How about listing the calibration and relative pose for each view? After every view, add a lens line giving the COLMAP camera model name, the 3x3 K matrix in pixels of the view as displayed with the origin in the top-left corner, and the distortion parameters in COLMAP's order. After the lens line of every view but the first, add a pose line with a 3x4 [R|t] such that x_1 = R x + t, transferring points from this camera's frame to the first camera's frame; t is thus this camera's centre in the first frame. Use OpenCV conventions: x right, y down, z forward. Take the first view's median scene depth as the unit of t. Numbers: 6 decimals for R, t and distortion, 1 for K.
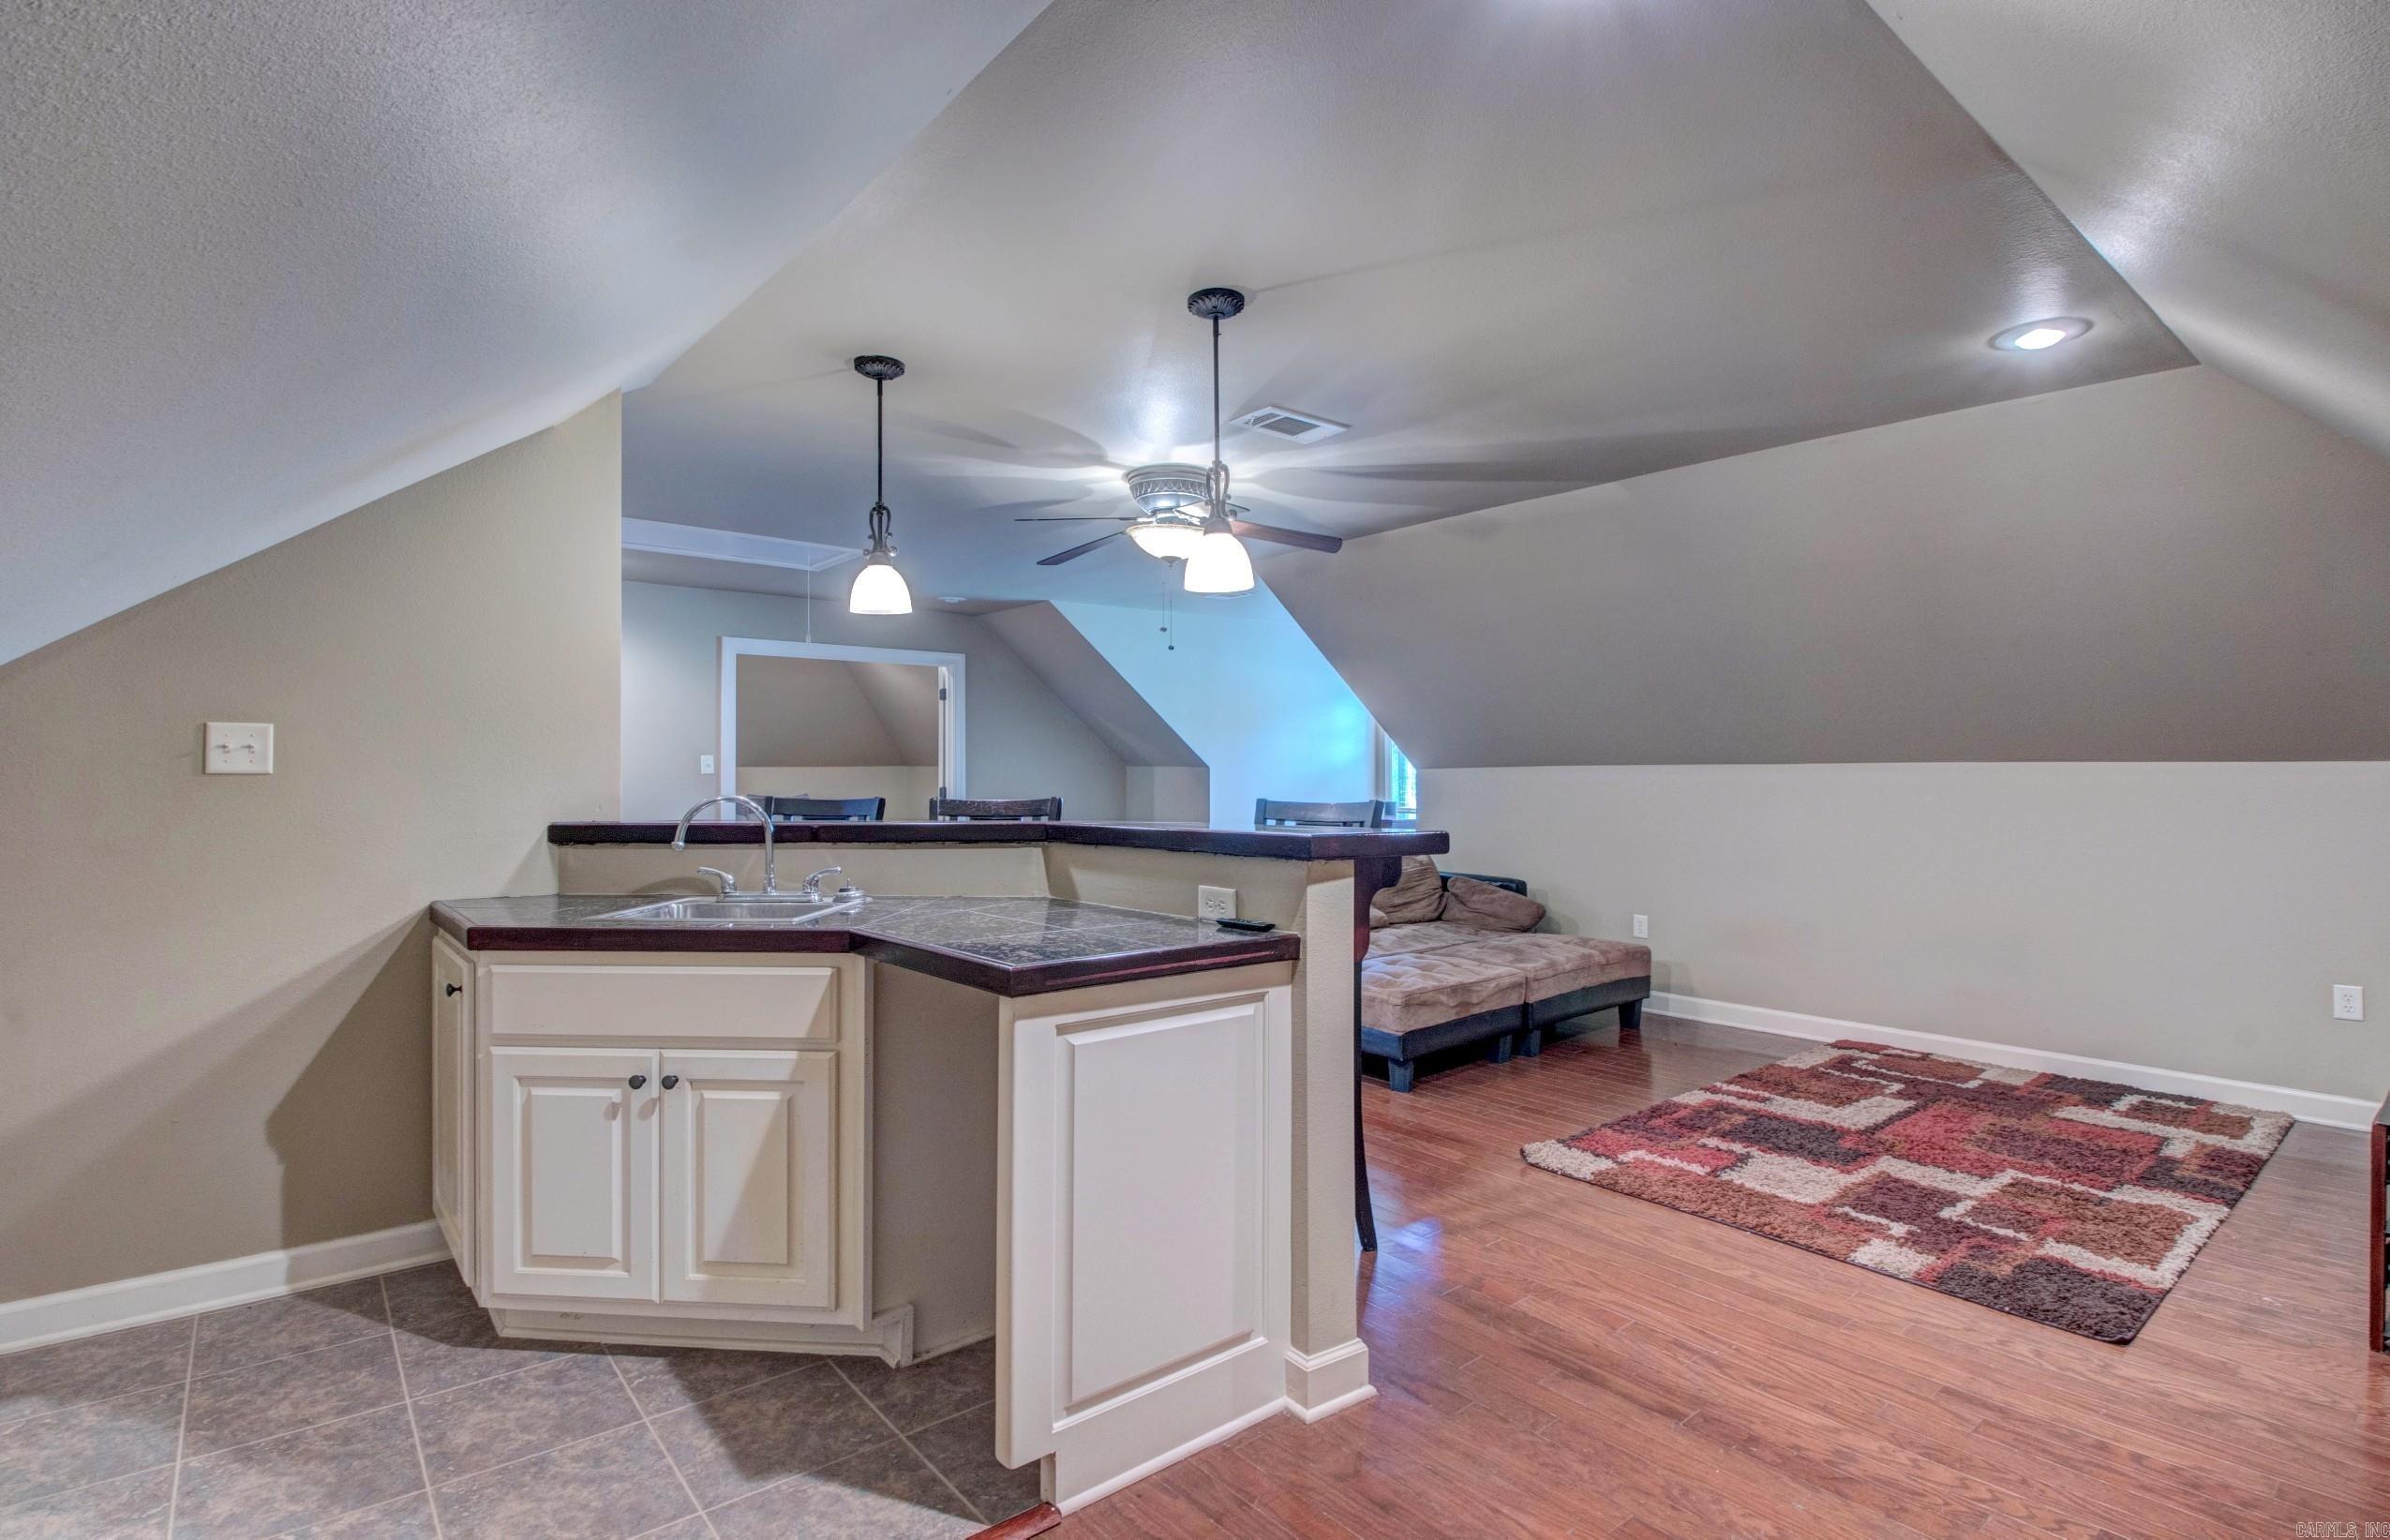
lens RADIAL K [[1169.9, 0, 1185.0], [0, 1169.9, 768.7], [0, 0, 1]] dist [0.003858, -0.020037]
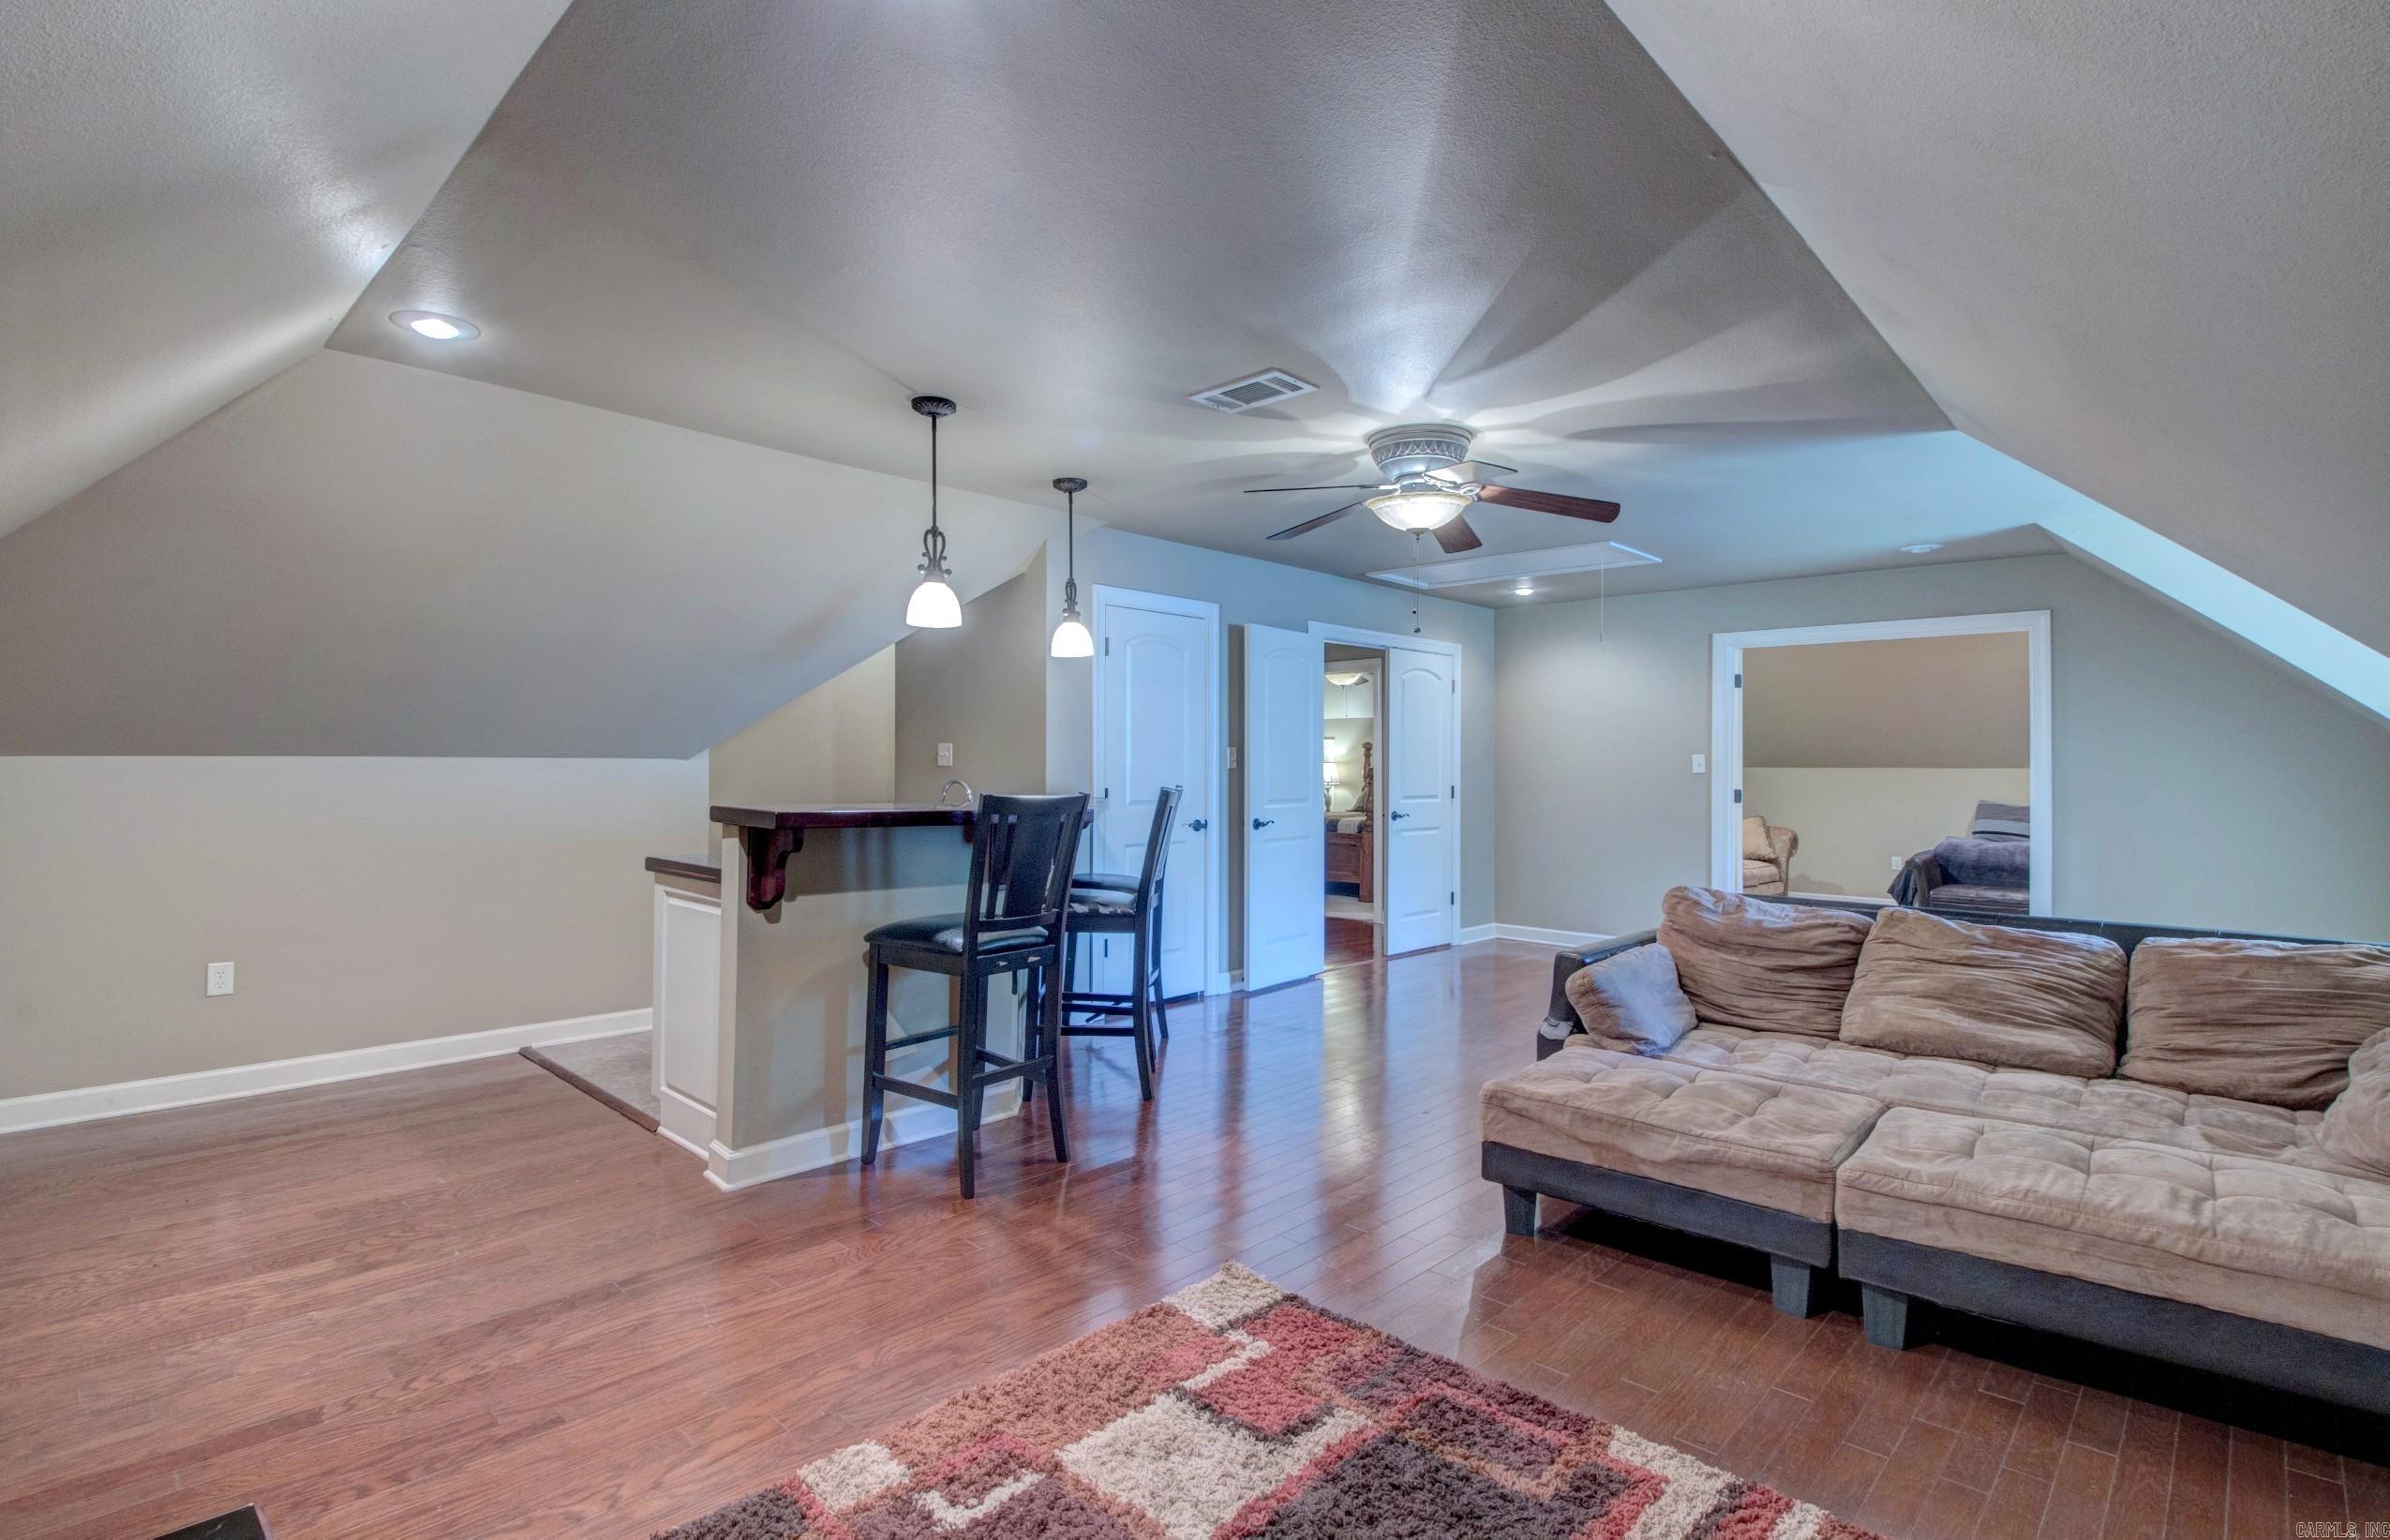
lens RADIAL K [[1169.9, 0, 1185.0], [0, 1169.9, 768.7], [0, 0, 1]] dist [0.003858, -0.020037]
pose [[0.095984, 0.002590, -0.995379, 1.048349], [-0.004613, 0.999987, 0.002157, 0.000806], [0.995372, 0.004385, 0.095995, 0.900757]]
